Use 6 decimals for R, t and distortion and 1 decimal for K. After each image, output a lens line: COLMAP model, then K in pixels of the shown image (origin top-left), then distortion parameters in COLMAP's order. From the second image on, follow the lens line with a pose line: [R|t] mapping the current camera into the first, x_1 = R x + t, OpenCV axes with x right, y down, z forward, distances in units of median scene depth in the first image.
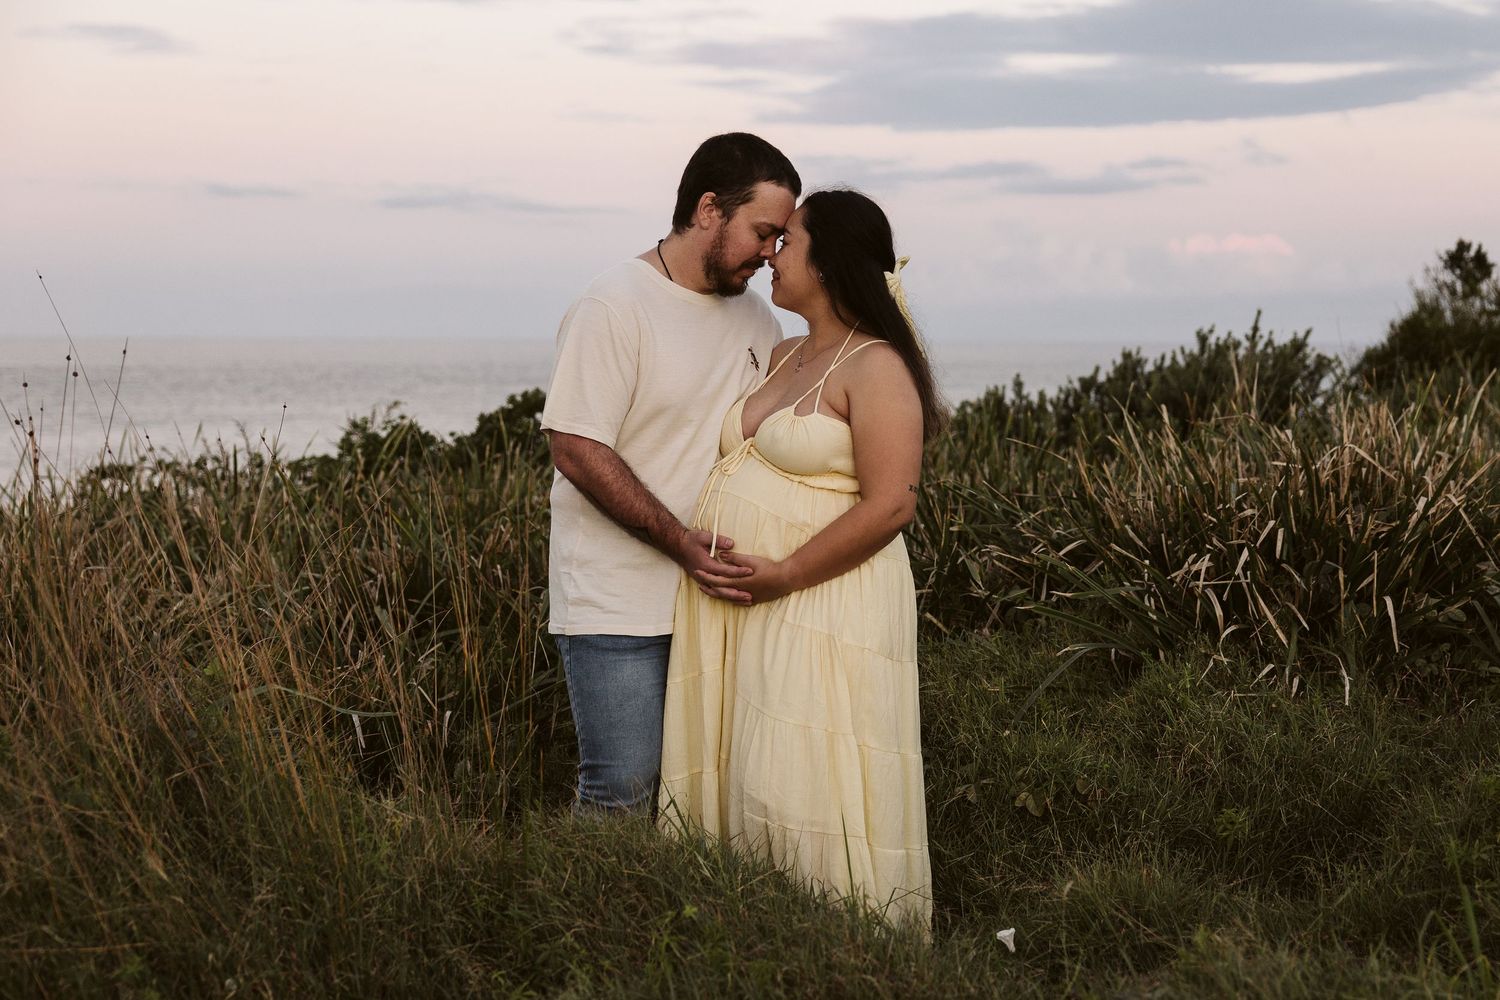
lens RADIAL K [[2193.4, 0, 750.0], [0, 2193.4, 500.0], [0, 0, 1]] dist [-0.011551, -0.068959]
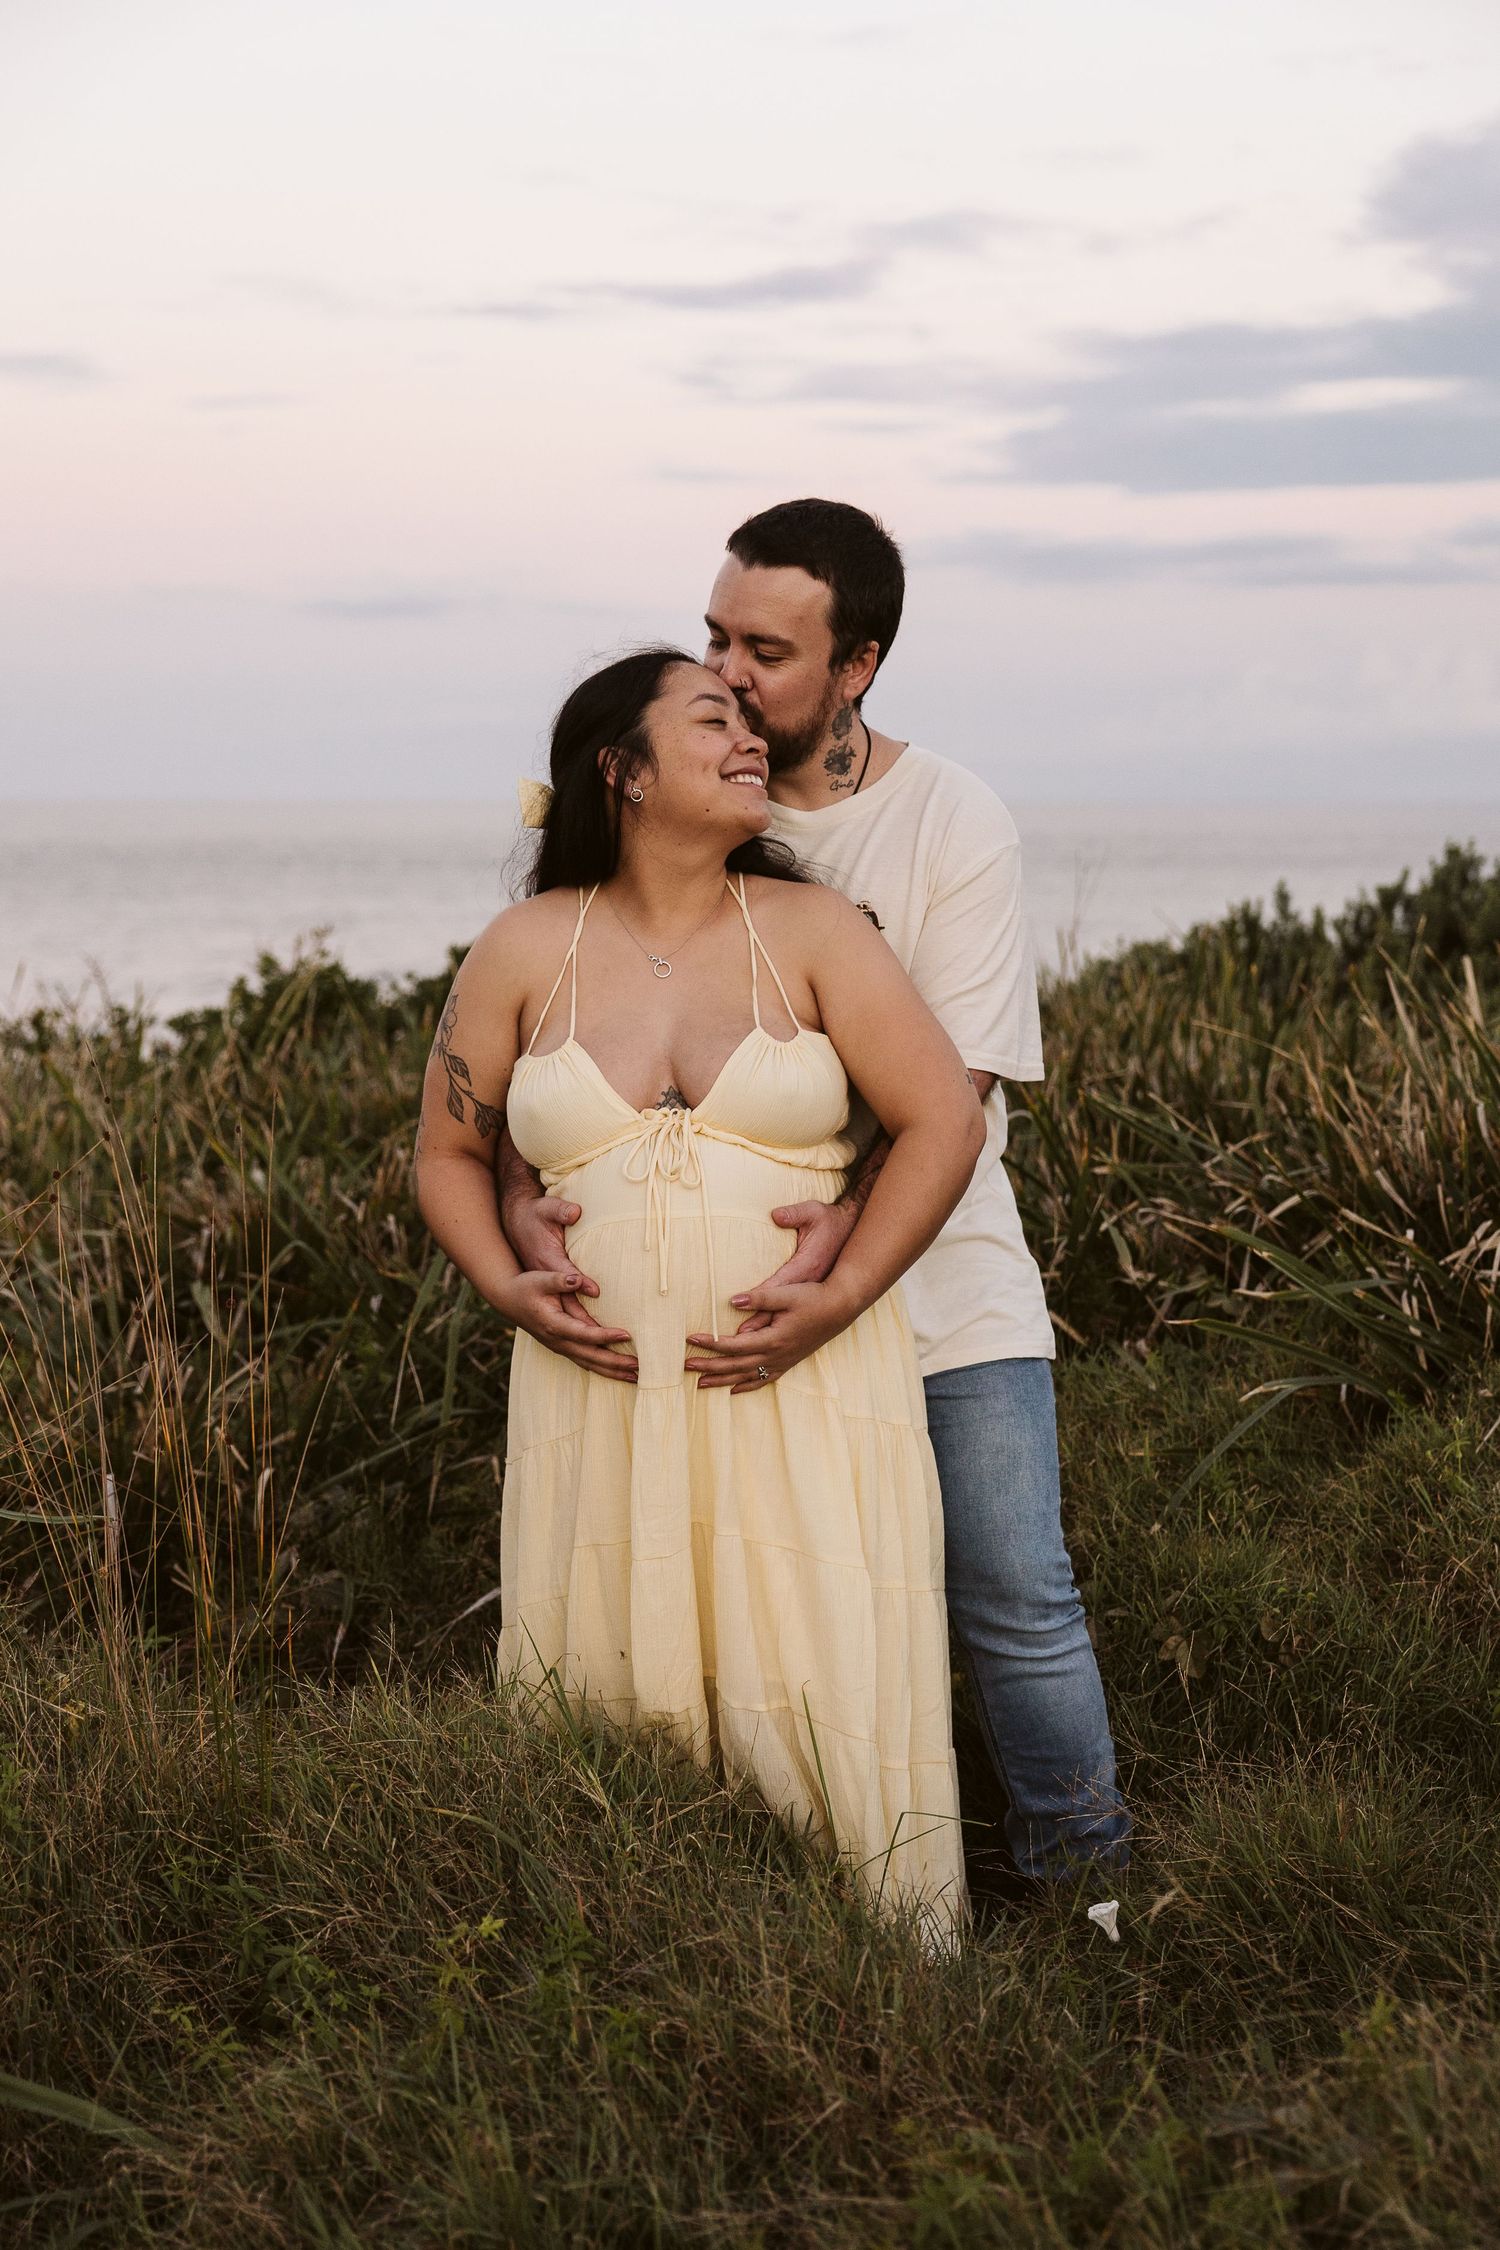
lens RADIAL K [[3127.0, 0, 750.0], [0, 3127.0, 1125.0], [0, 0, 1]] dist [-0.012969, -0.019021]
pose [[0.997286, 0.004607, -0.073476, 0.063097], [-0.002060, 0.999396, 0.034701, -0.032336], [0.073592, -0.034456, 0.996693, 0.124146]]
